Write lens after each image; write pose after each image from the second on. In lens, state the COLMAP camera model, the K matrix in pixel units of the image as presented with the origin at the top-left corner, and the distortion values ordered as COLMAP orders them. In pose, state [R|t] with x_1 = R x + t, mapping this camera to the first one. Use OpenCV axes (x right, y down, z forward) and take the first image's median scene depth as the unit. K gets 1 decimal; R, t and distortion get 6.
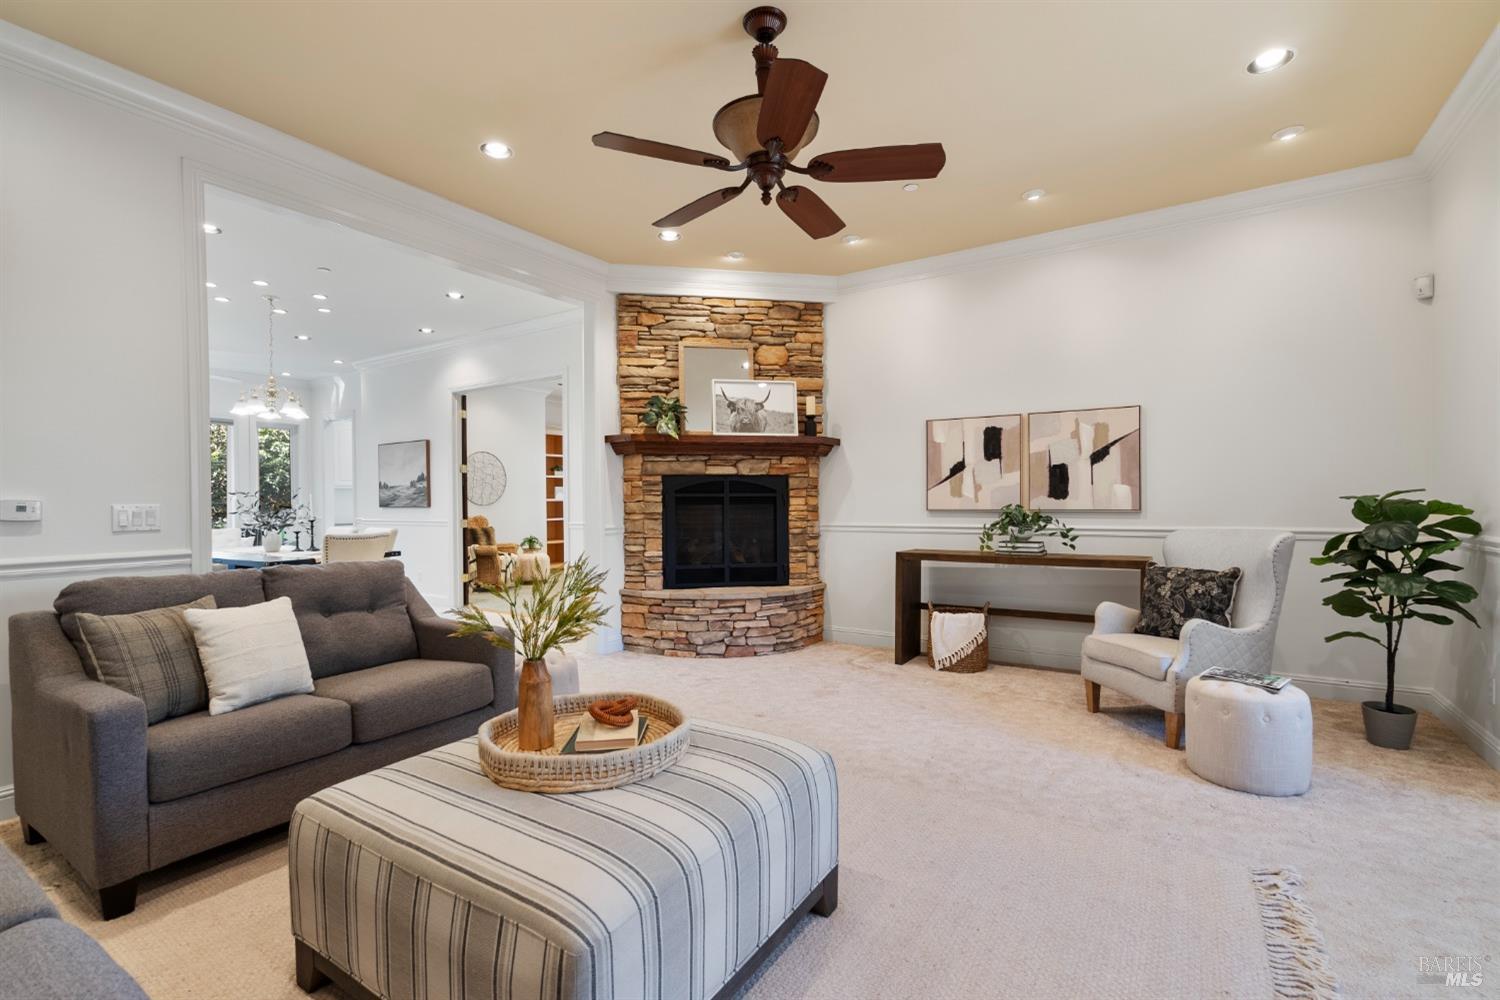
lens RADIAL K [[676.2, 0, 752.2], [0, 676.2, 506.2], [0, 0, 1]] dist [-0.002622, 0.001330]
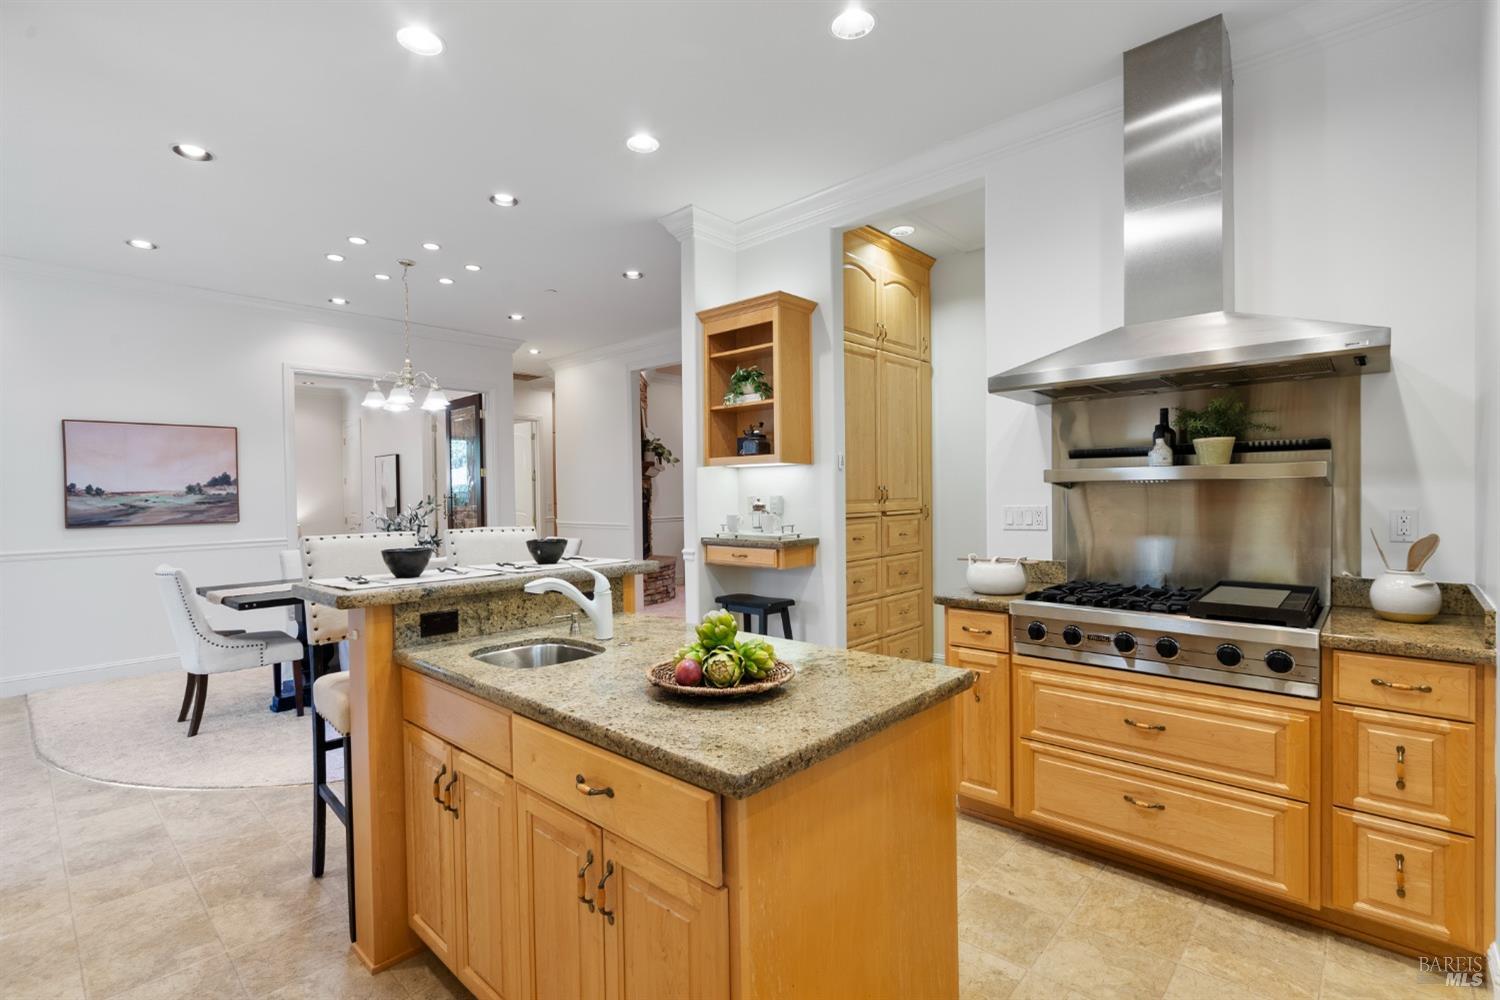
lens RADIAL K [[676.2, 0, 748.5], [0, 676.2, 497.6], [0, 0, 1]] dist [-0.002622, 0.001330]
pose [[0.157597, -0.016596, 0.987364, -1.077416], [0.000085, 0.999859, 0.016792, -0.035618], [-0.987503, -0.002563, 0.157576, 0.349406]]
